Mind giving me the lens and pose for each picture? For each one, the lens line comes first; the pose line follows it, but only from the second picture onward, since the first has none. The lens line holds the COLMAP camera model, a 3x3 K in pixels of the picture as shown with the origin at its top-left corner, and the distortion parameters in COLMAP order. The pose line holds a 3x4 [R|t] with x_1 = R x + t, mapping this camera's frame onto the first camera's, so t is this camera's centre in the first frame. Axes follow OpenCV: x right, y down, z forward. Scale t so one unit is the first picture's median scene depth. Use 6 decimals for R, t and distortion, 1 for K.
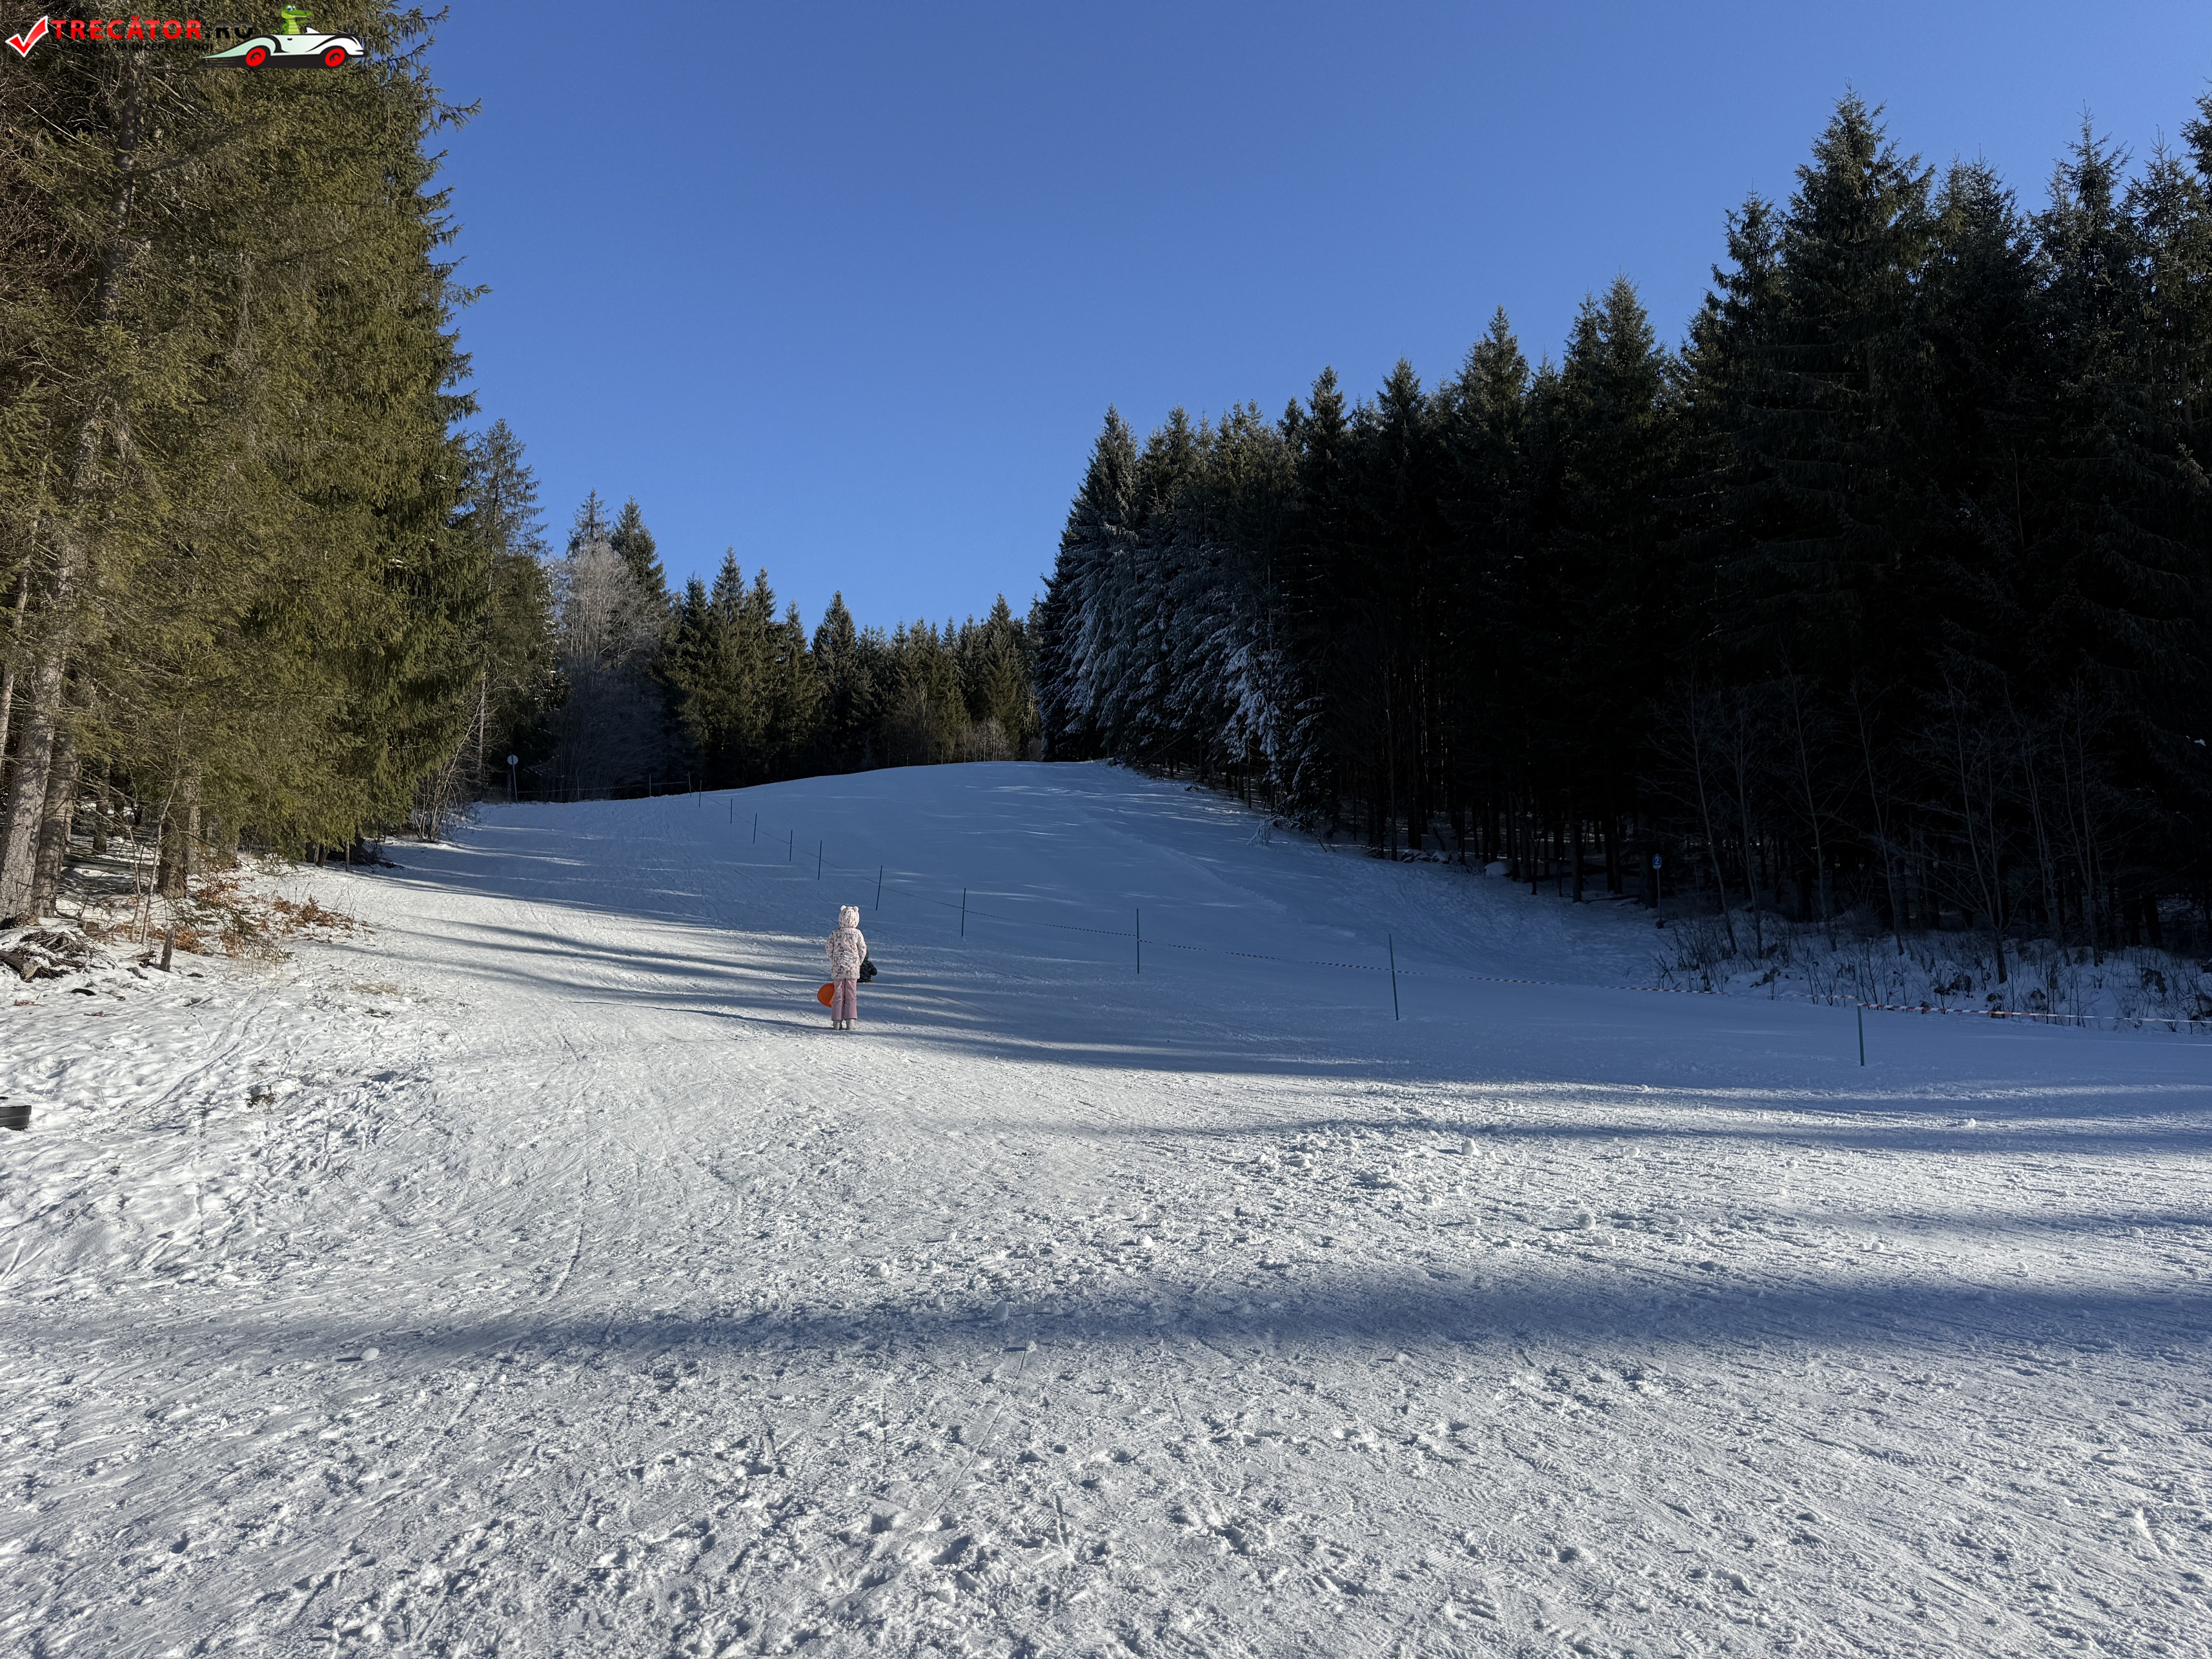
lens RADIAL K [[1517.6, 0, 1089.0], [0, 1517.6, 808.0], [0, 0, 1]] dist [0.125945, -0.143284]
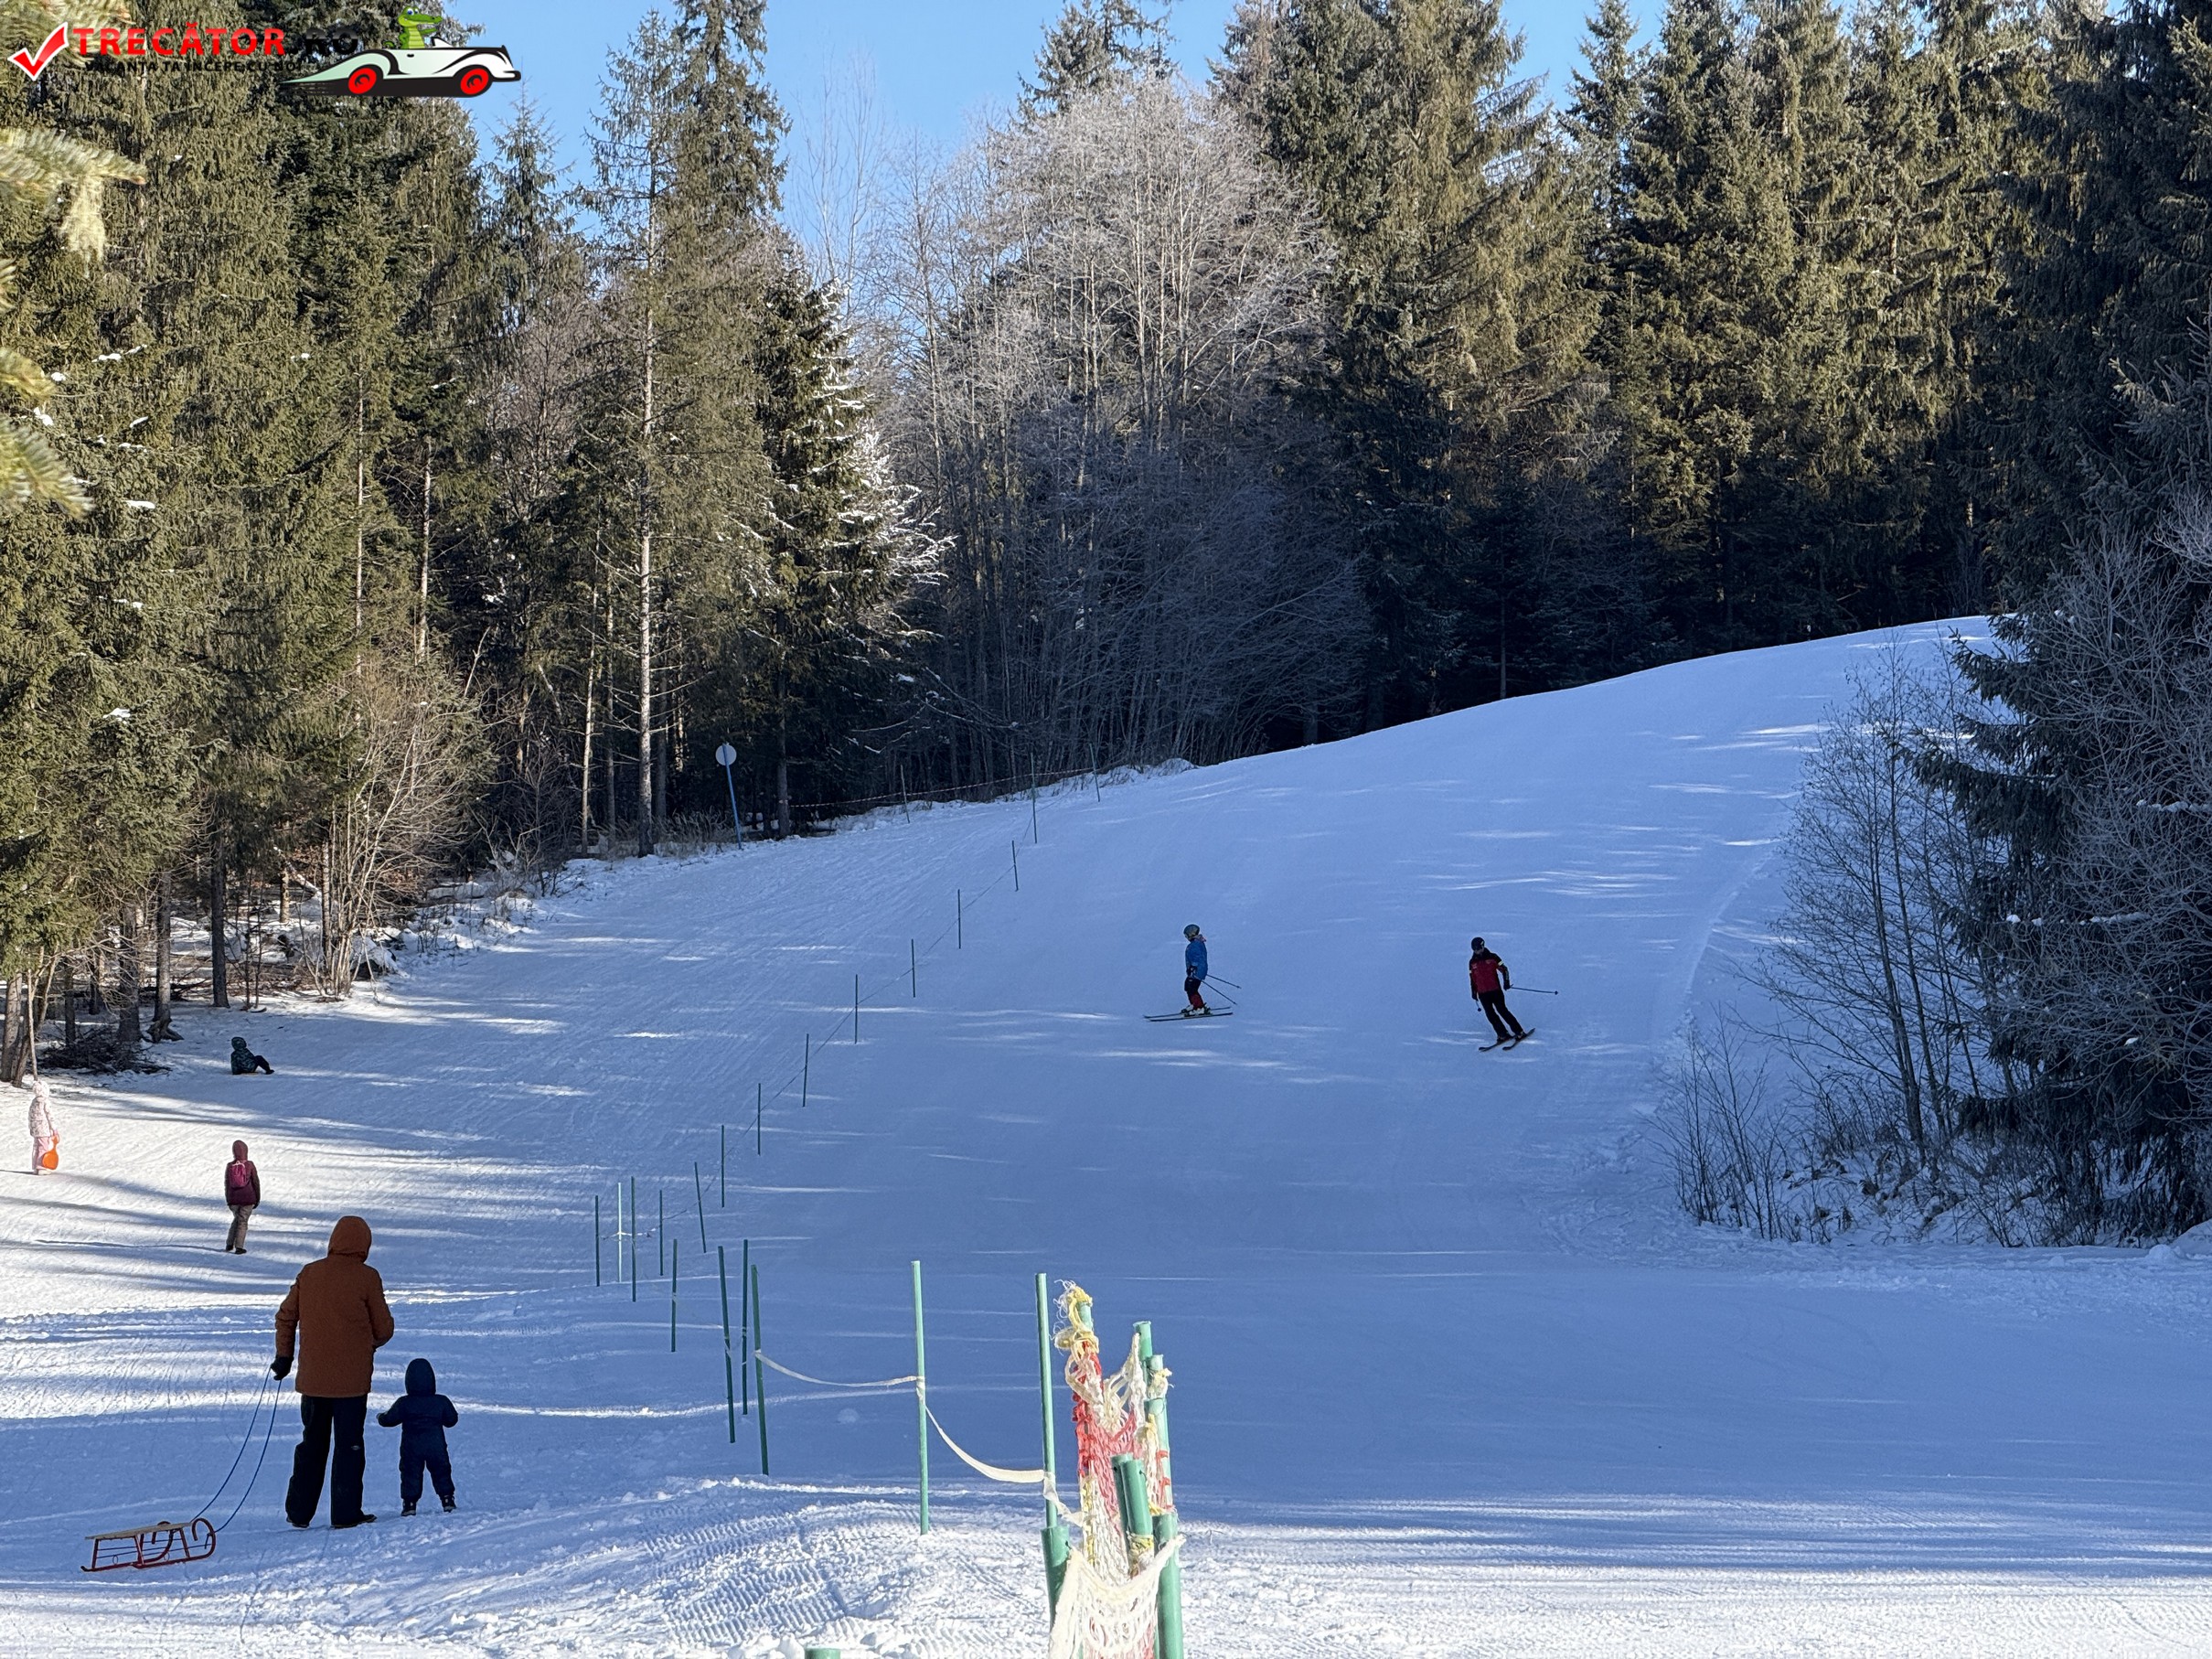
lens RADIAL K [[7668.7, 0, 1092.8], [0, 7668.7, 865.6], [0, 0, 1]] dist [0.212735, 1.042223]
pose [[0.856316, -0.050389, -0.513989, 0.863385], [0.086477, 0.995167, 0.046512, -0.091143], [0.509161, -0.084278, 0.856535, -0.883094]]
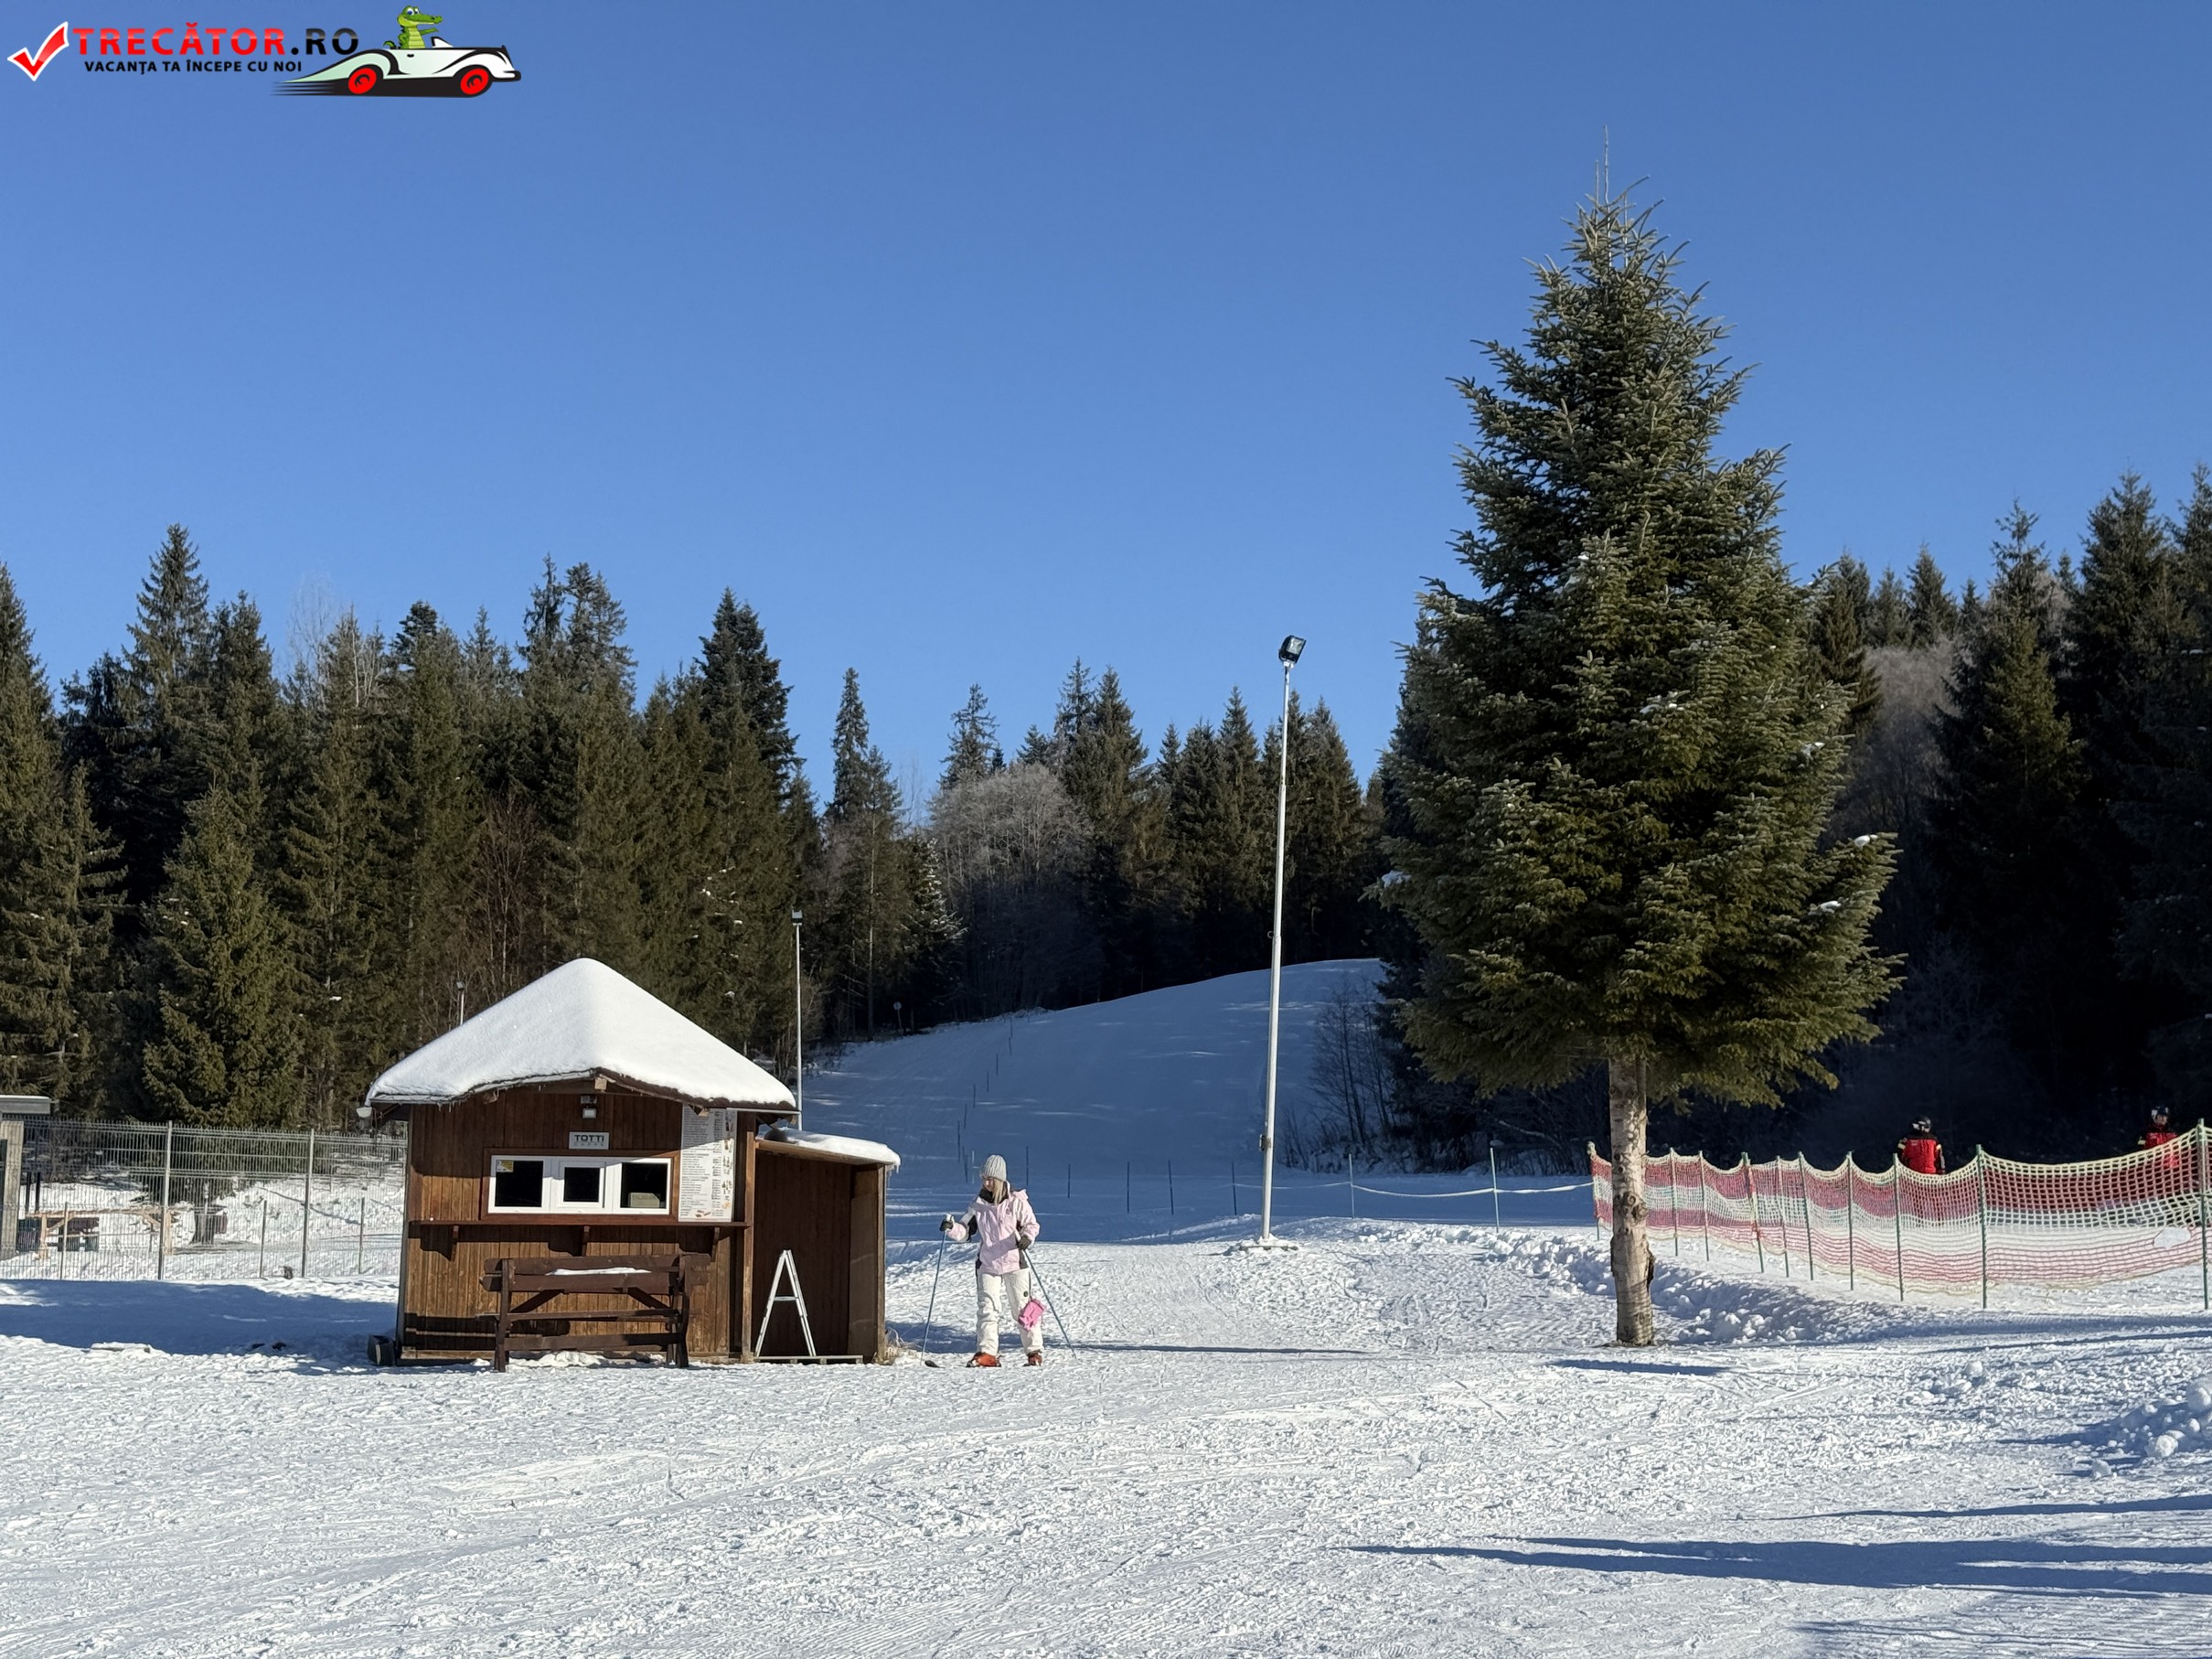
lens RADIAL K [[3051.4, 0, 1099.0], [0, 3051.4, 841.7], [0, 0, 1]] dist [0.133890, 0.018745]
pose [[0.892827, -0.073681, -0.444333, 0.908870], [0.076305, 0.997012, -0.012005, -0.120657], [0.443890, -0.023187, 0.895781, -1.206716]]
